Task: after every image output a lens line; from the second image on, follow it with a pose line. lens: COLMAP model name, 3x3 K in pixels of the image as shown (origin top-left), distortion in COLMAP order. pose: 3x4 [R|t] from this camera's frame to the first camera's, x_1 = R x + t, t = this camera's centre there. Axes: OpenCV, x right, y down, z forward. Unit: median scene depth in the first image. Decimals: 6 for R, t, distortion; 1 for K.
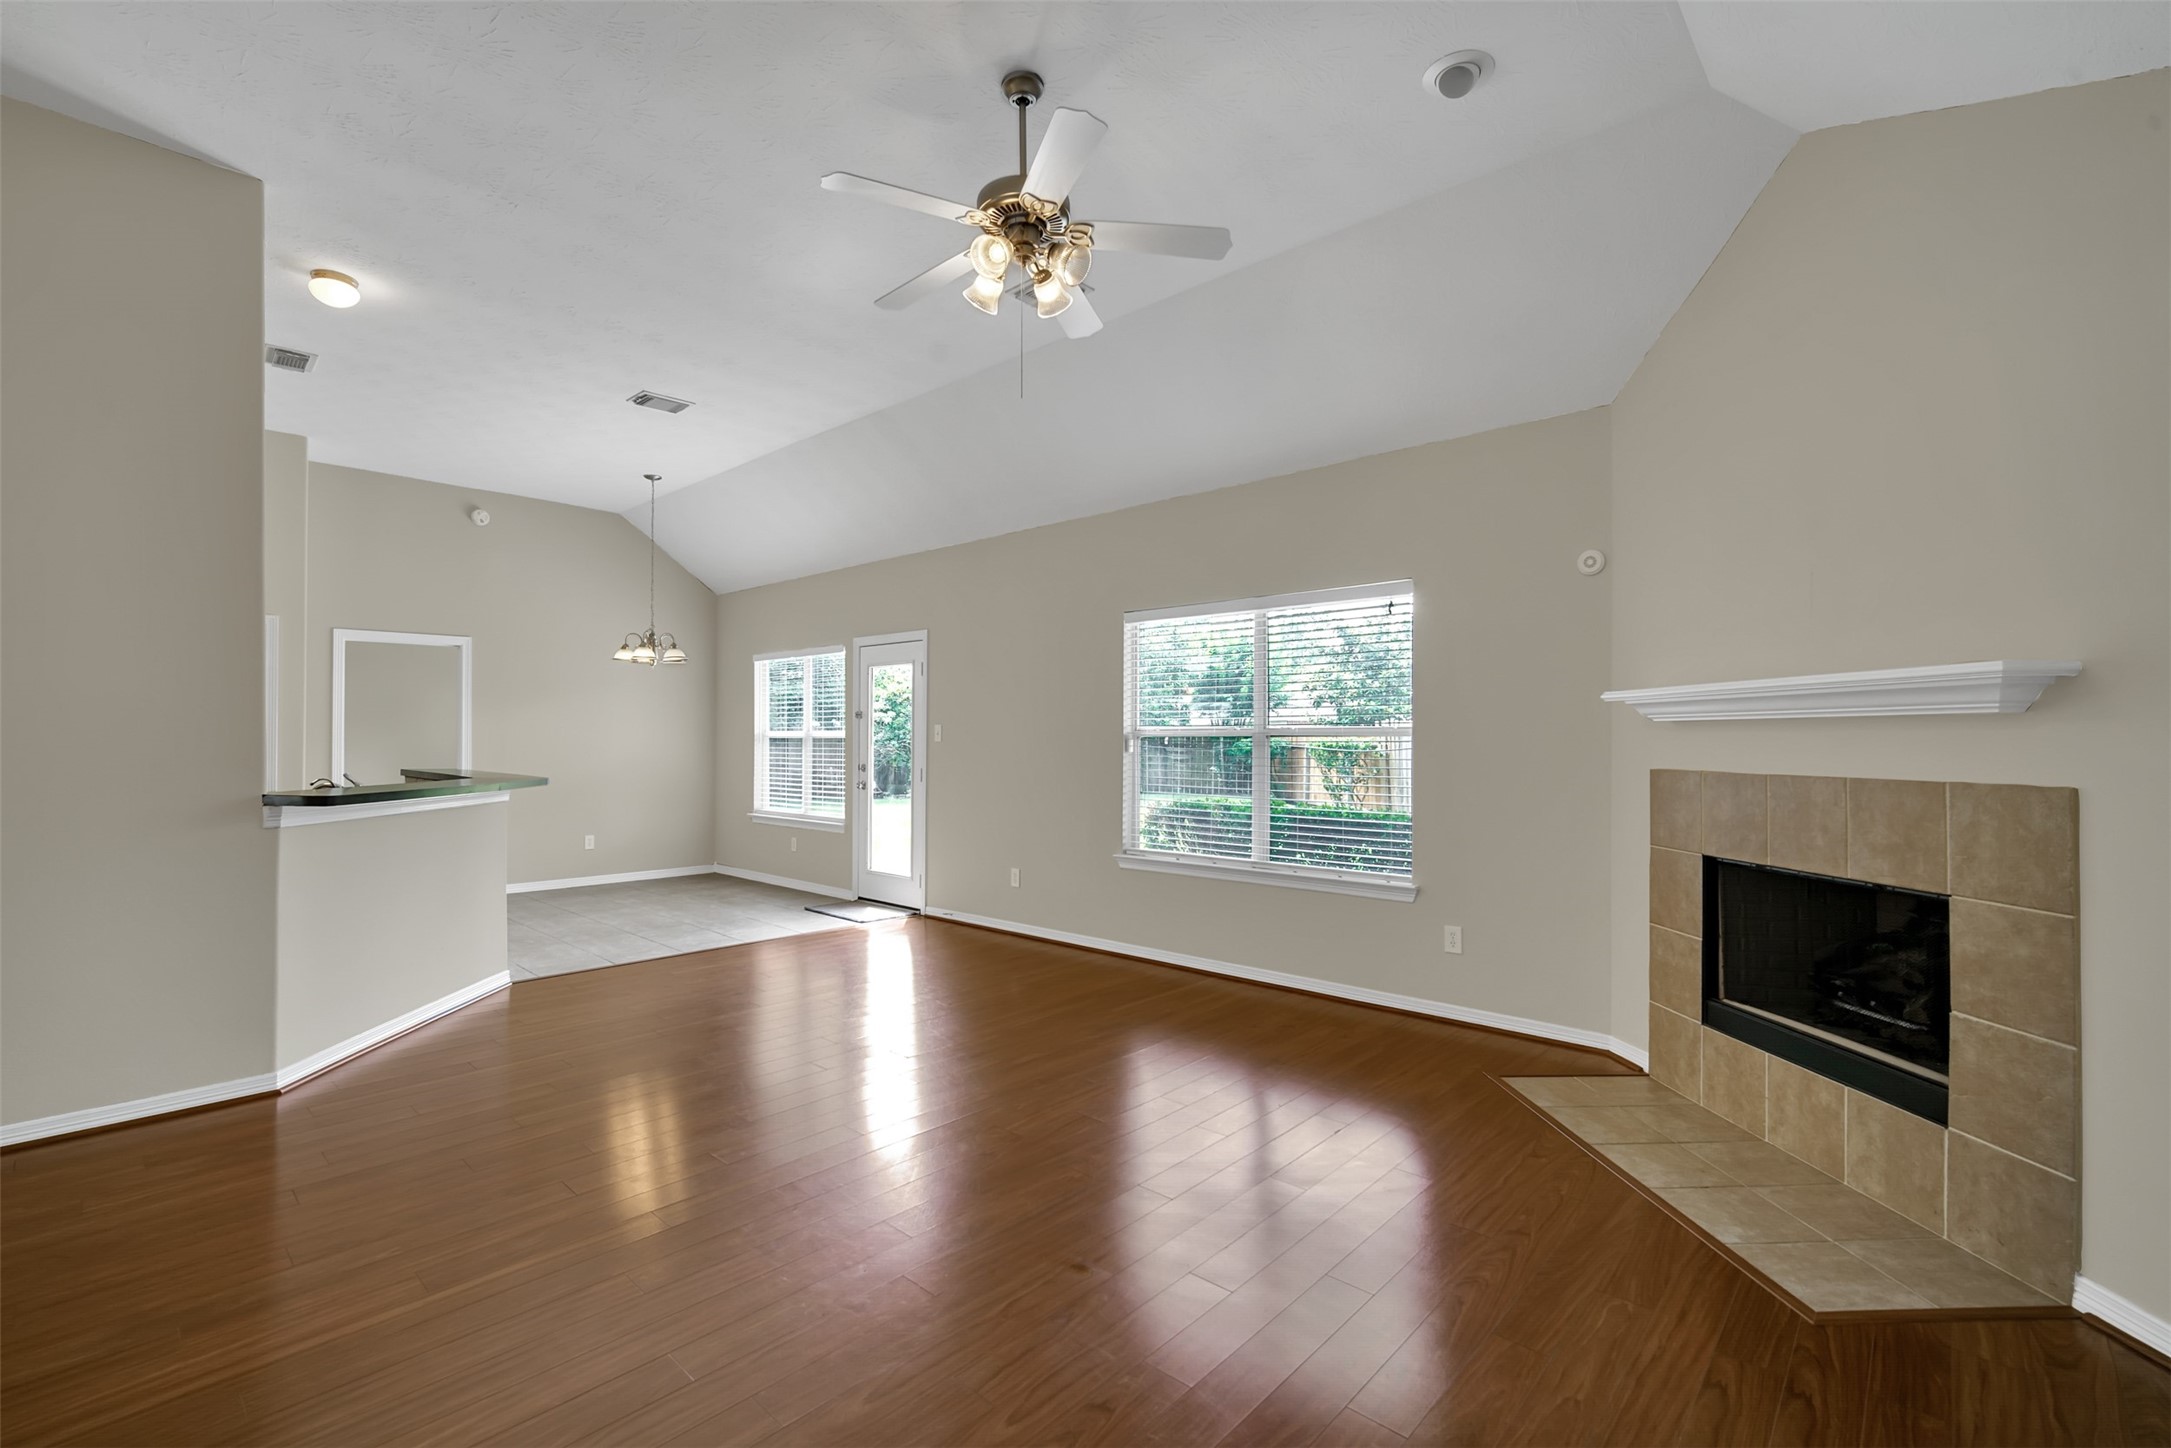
lens RADIAL K [[940.2, 0, 994.0], [0, 940.2, 728.8], [0, 0, 1]] dist [-0.010902, 0.004161]
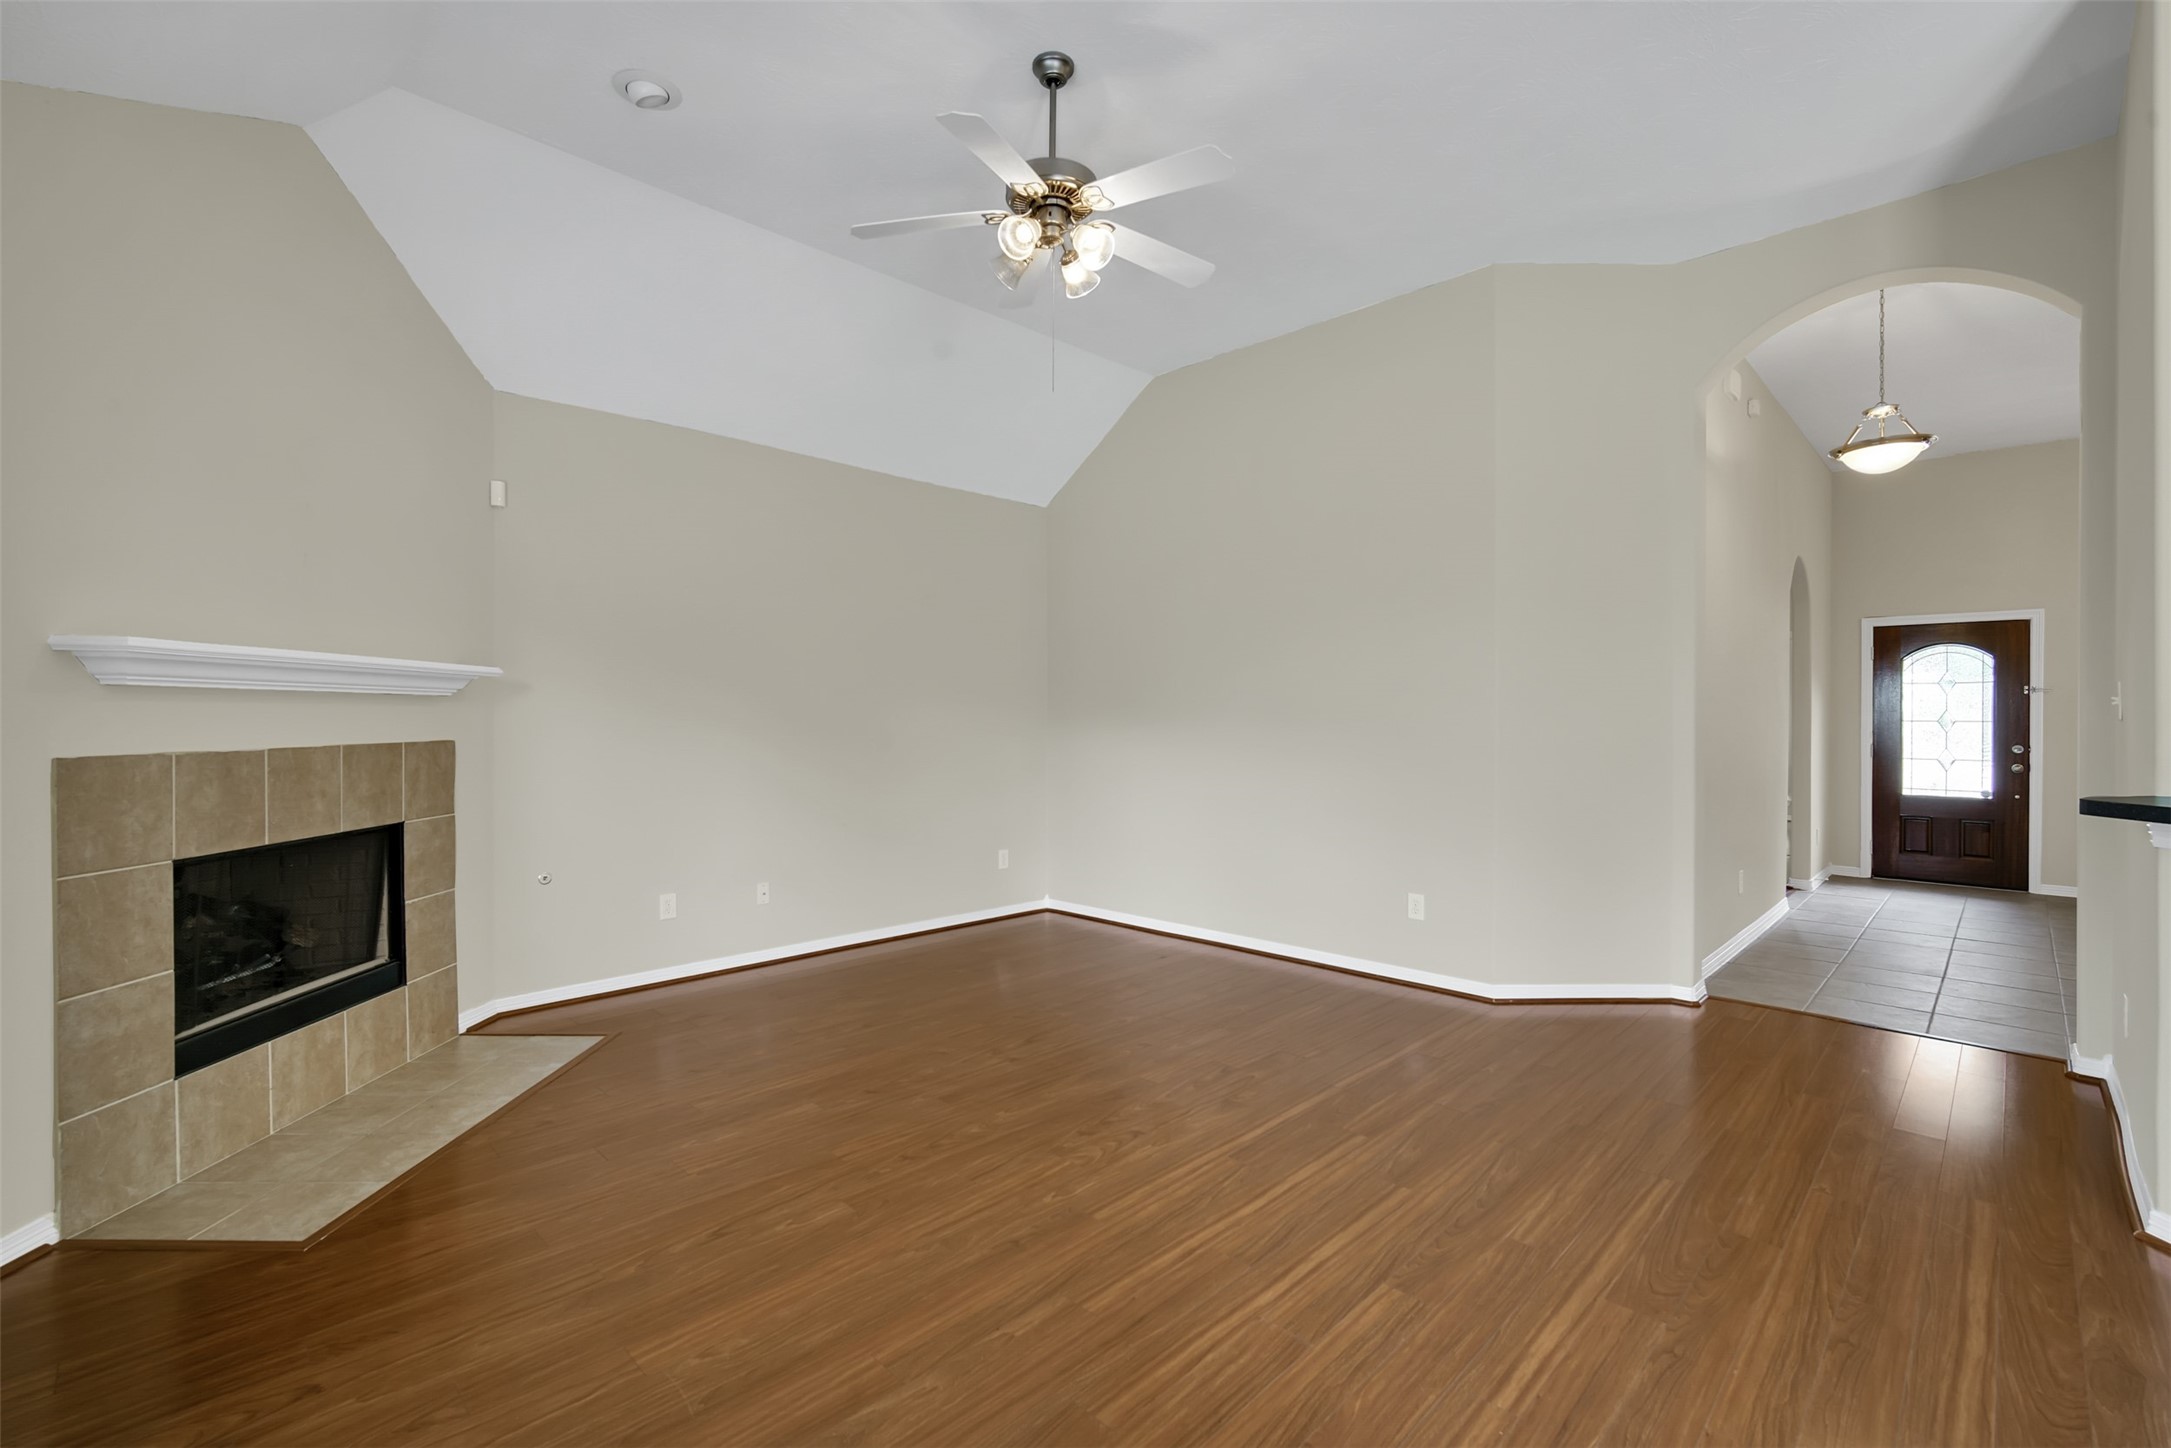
lens RADIAL K [[974.6, 0, 999.2], [0, 974.6, 722.9], [0, 0, 1]] dist [0.013821, 0.000118]
pose [[-0.999588, -0.001876, 0.028644, 0.053002], [-0.001996, 0.999989, -0.004134, 0.023161], [-0.028636, -0.004189, -0.999581, 1.773373]]
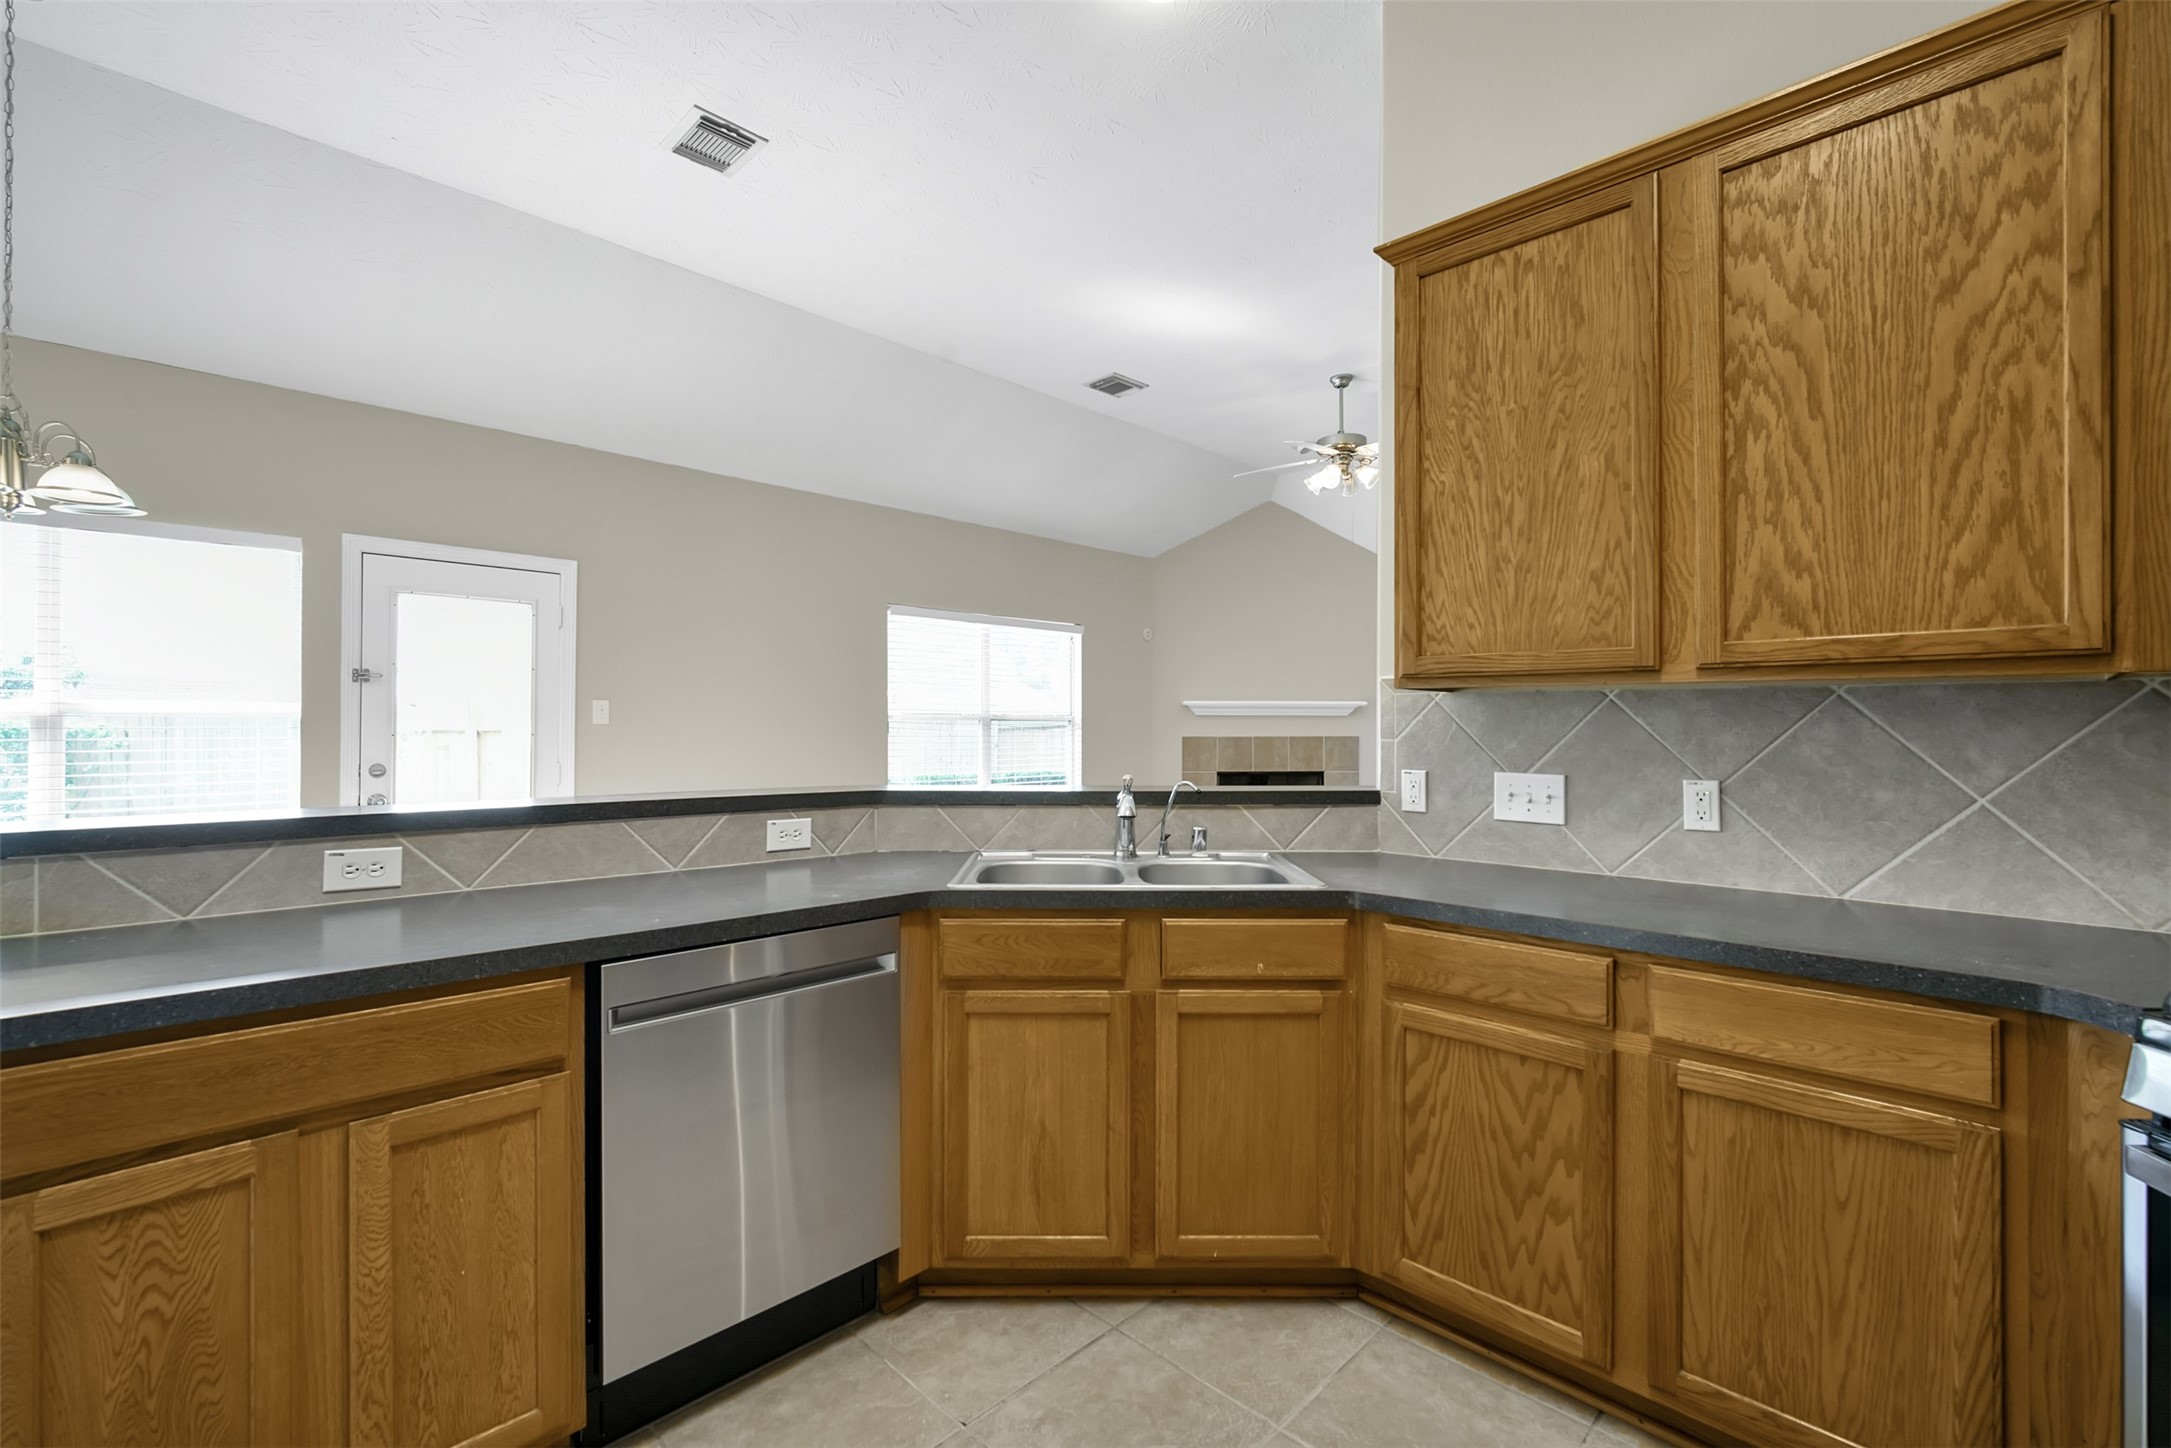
lens RADIAL K [[940.2, 0, 1109.7], [0, 940.2, 722.3], [0, 0, 1]] dist [-0.010902, 0.004161]
pose [[-0.017238, 0.003644, 0.999845, -1.610727], [-0.011762, 0.999923, -0.003847, 0.021852], [-0.999782, -0.011827, -0.017194, 1.299580]]
